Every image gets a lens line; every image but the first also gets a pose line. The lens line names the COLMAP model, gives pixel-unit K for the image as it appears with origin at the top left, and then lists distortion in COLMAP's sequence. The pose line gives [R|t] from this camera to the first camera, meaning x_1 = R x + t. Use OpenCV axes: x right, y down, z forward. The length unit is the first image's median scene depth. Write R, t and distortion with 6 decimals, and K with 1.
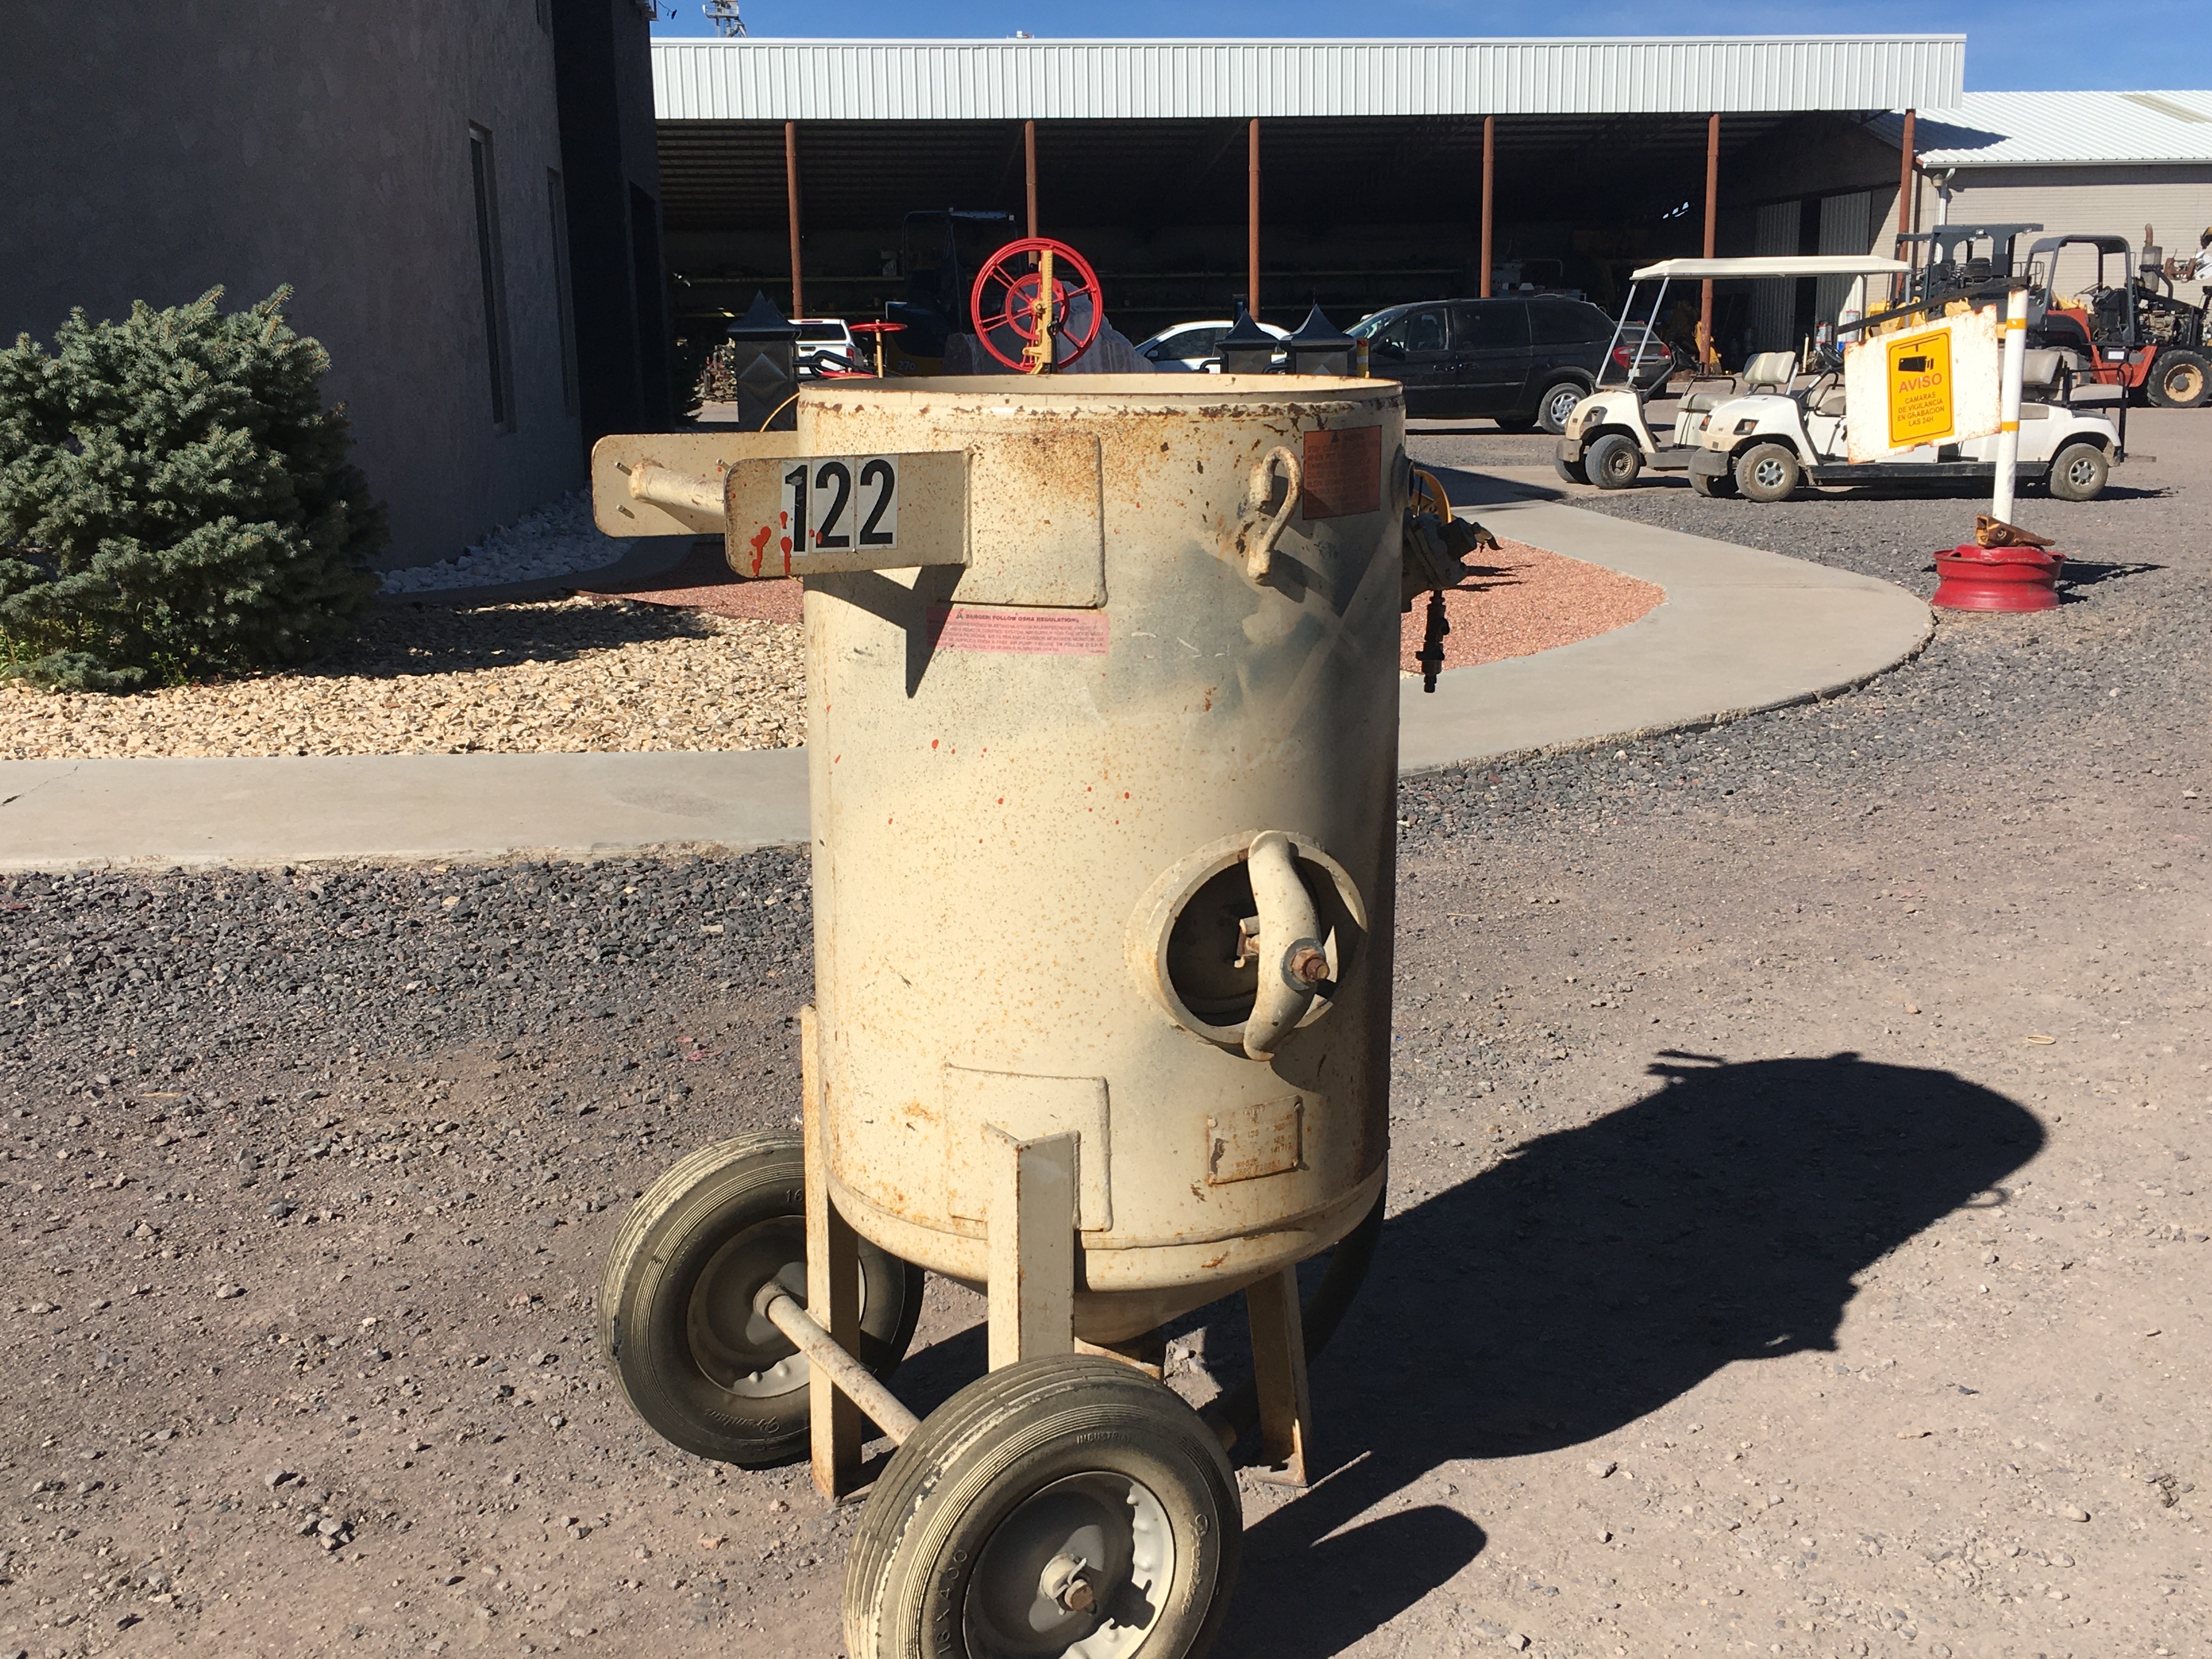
lens RADIAL K [[2286.2, 0, 1115.7], [0, 2286.2, 812.1], [0, 0, 1]] dist [0.047260, 0.003851]
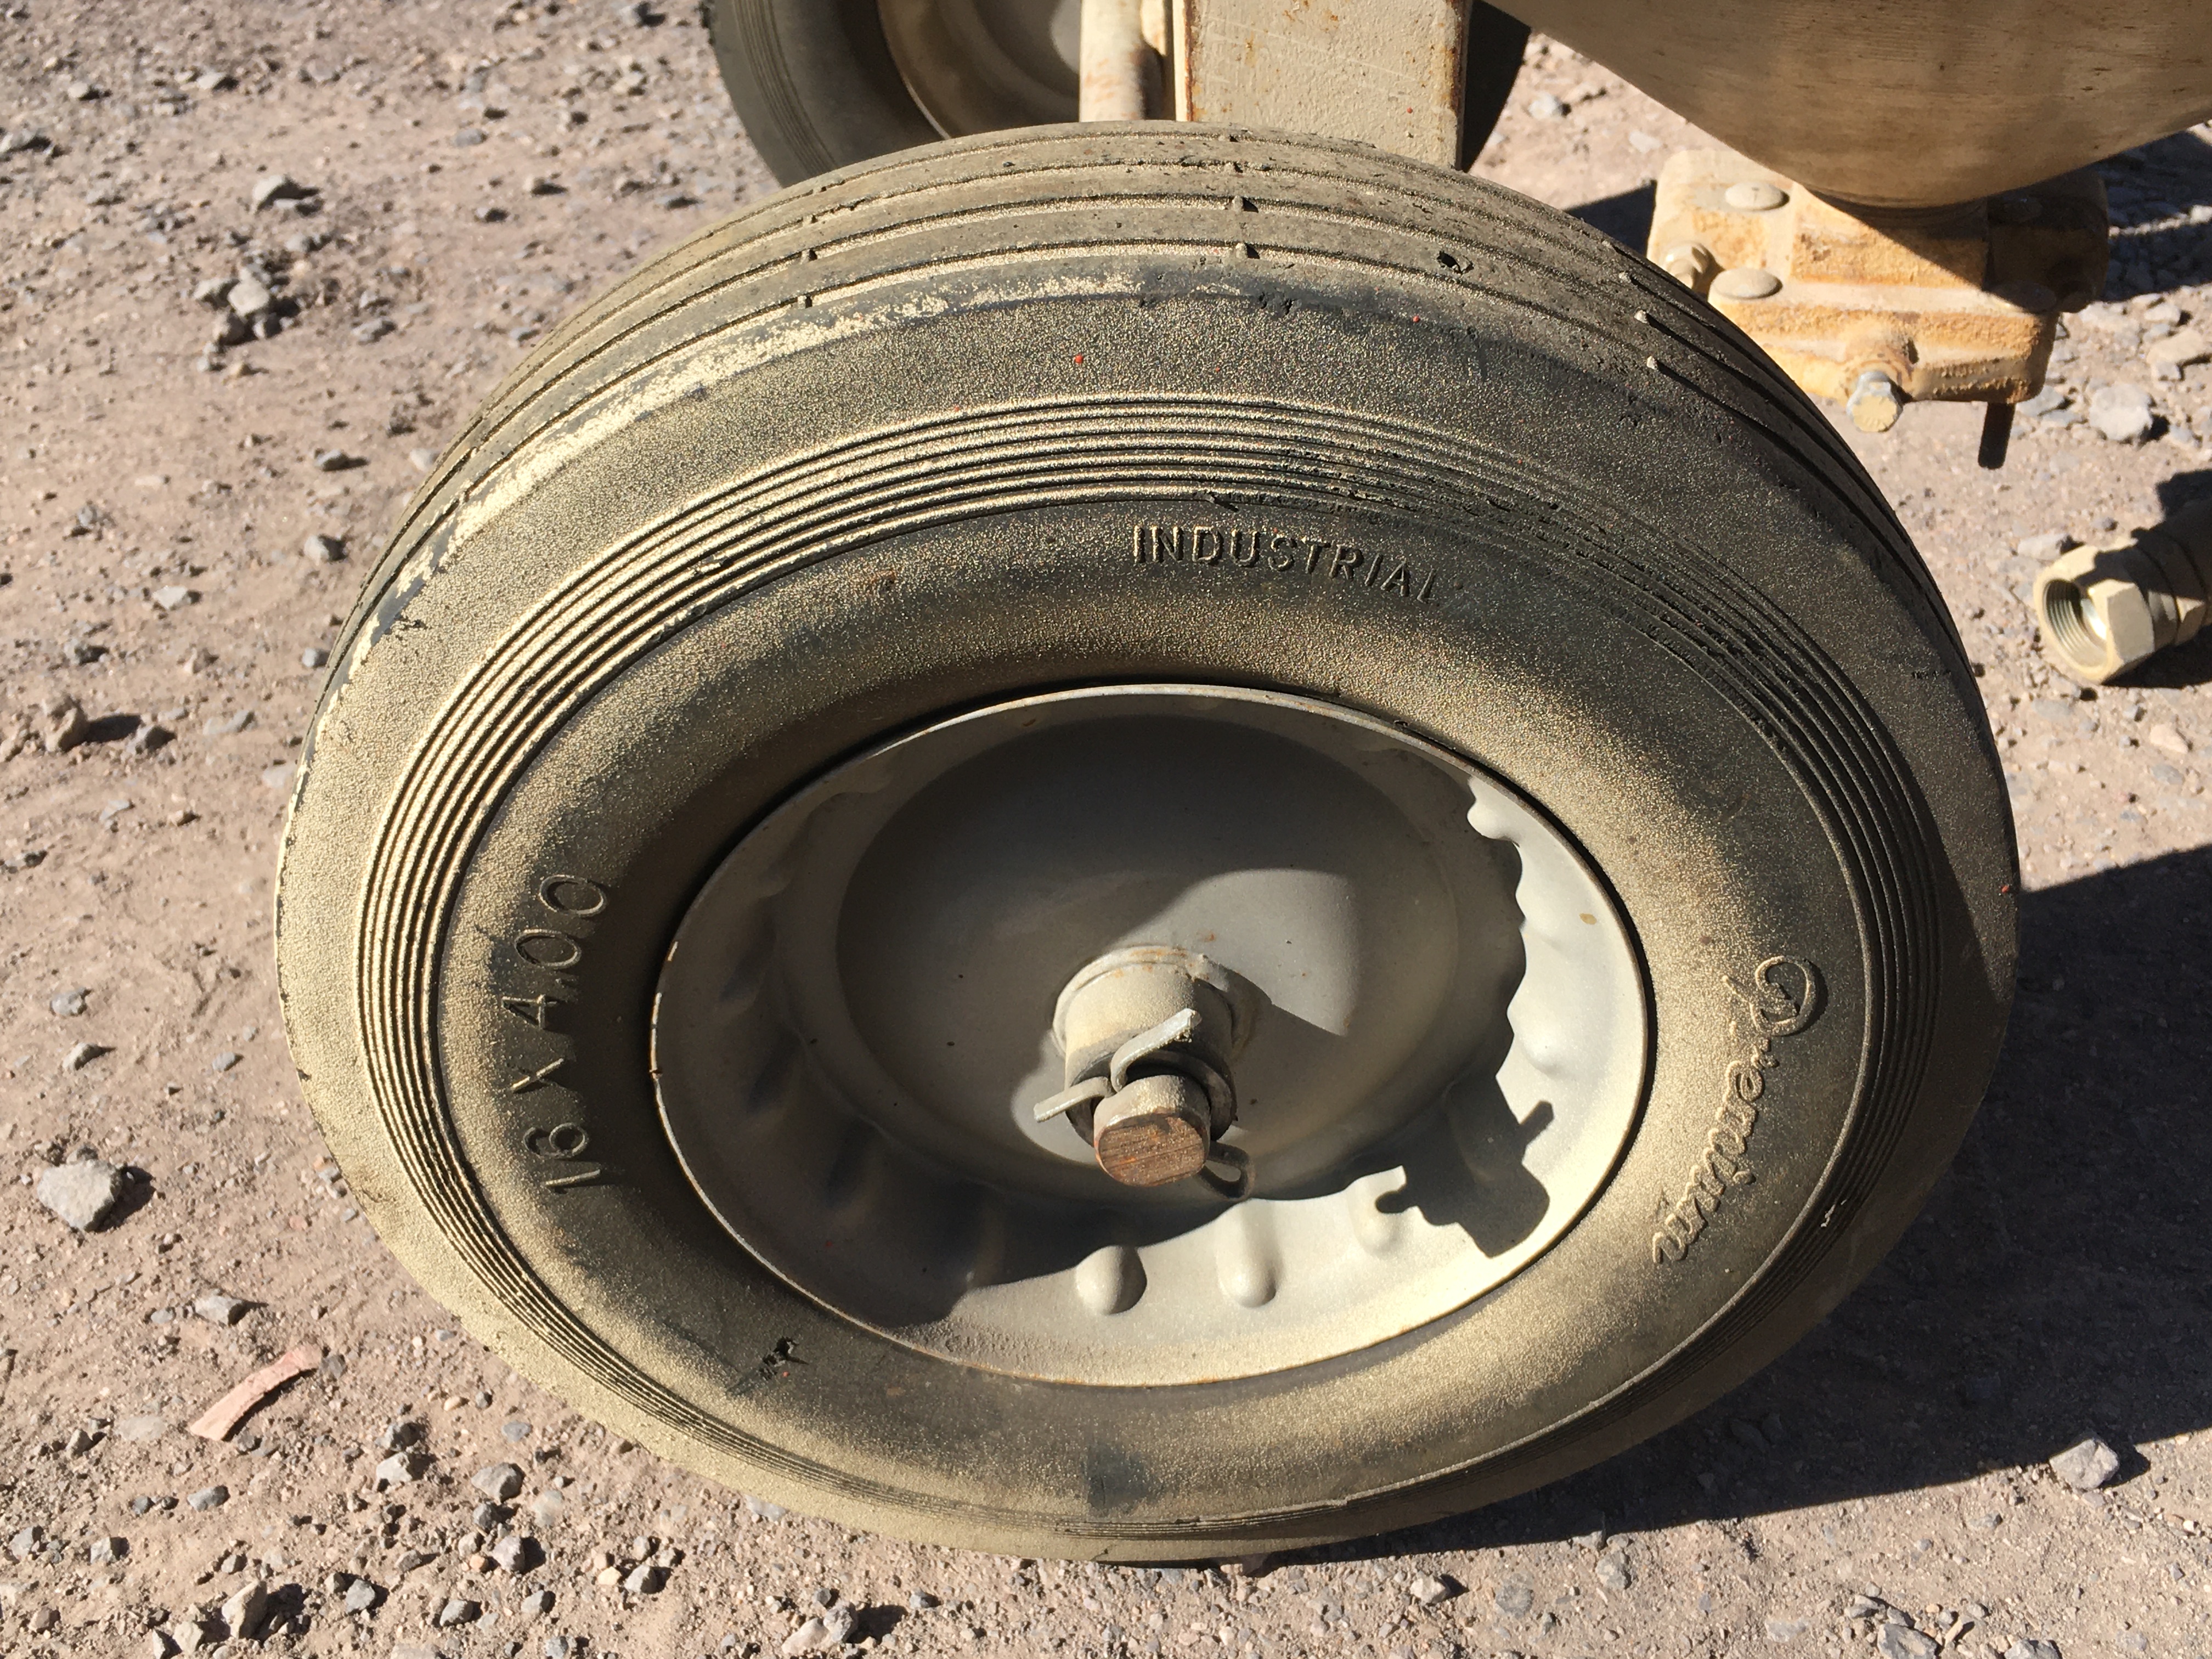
lens RADIAL K [[2366.6, 0, 1104.9], [0, 2366.6, 850.8], [0, 0, 1]] dist [0.070841, -0.135002]
pose [[0.868440, 0.285020, -0.405680, 0.071180], [-0.060220, 0.872823, 0.484307, 0.189386], [0.492124, -0.396162, 0.775158, 0.796524]]
